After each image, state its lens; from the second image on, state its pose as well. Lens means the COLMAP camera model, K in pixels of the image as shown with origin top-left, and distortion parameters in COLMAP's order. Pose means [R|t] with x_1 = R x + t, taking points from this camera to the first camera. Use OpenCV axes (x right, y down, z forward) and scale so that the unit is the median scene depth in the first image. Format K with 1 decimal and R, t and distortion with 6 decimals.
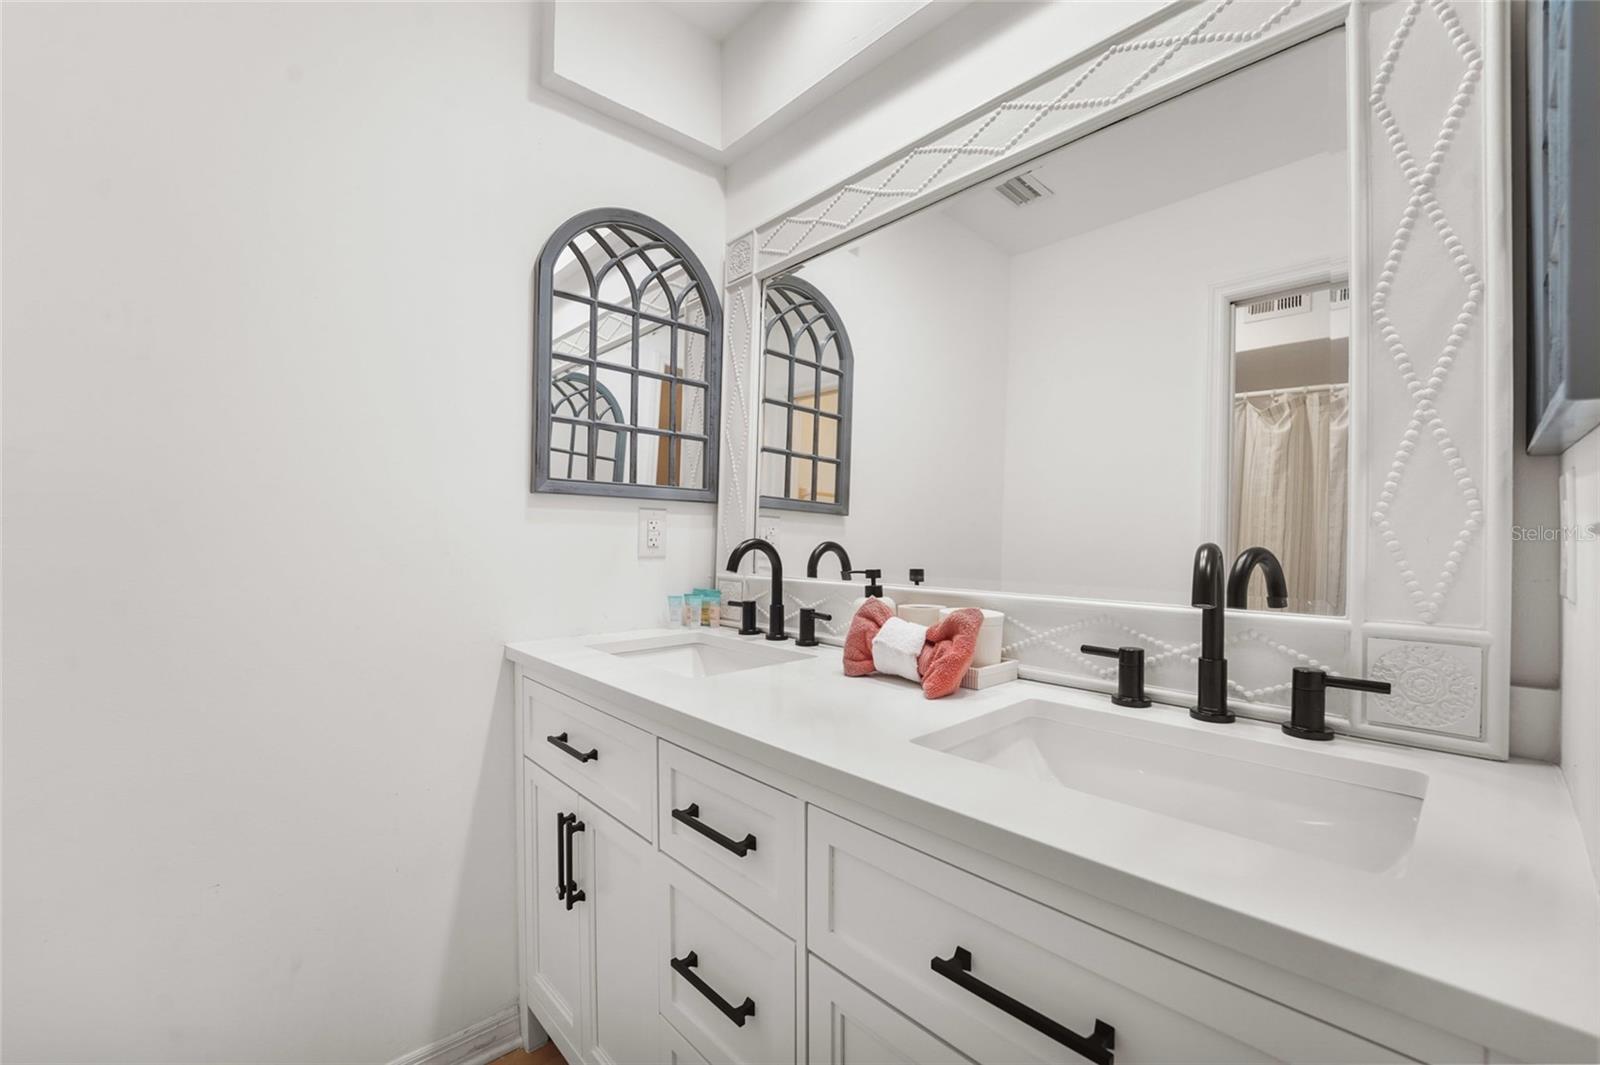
lens RADIAL K [[652.1, 0, 806.9], [0, 652.1, 536.4], [0, 0, 1]] dist [-0.017678, -0.000253]
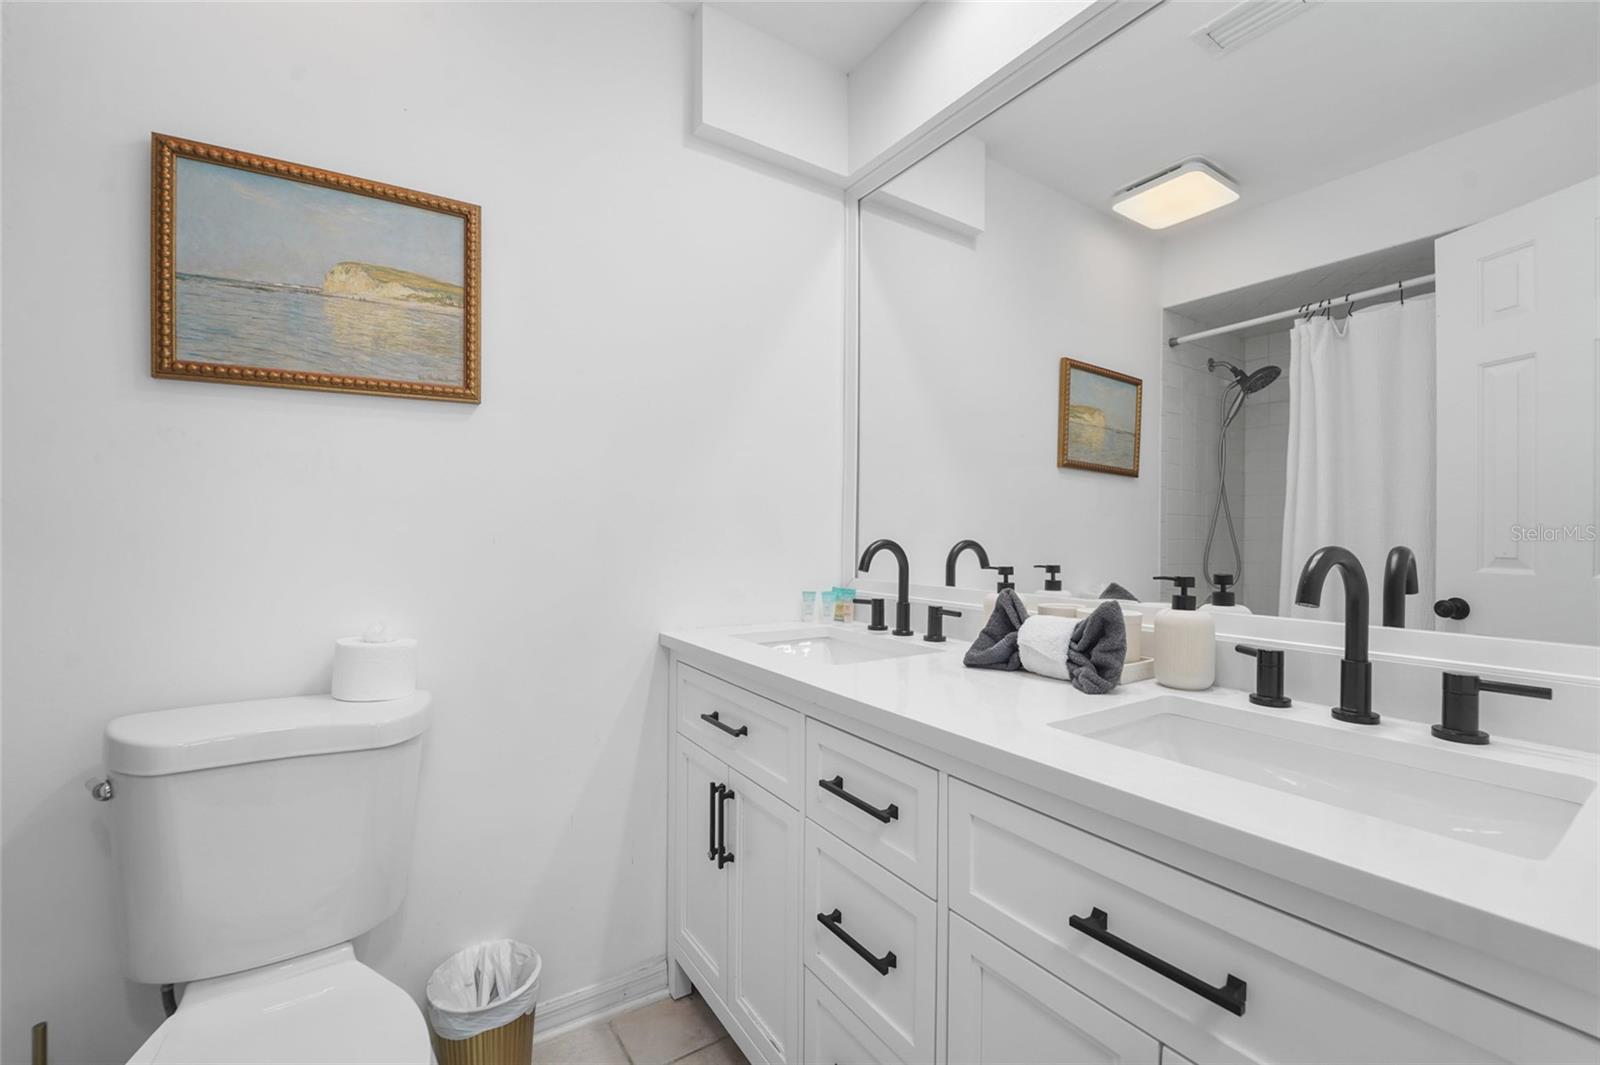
lens RADIAL K [[659.0, 0, 794.0], [0, 659.0, 532.2], [0, 0, 1]] dist [-0.001079, -0.010624]
pose [[0.984452, 0.003980, -0.175606, -0.046800], [-0.005479, 0.999953, -0.008052, -0.000393], [0.175566, 0.008889, 0.984428, -0.123477]]
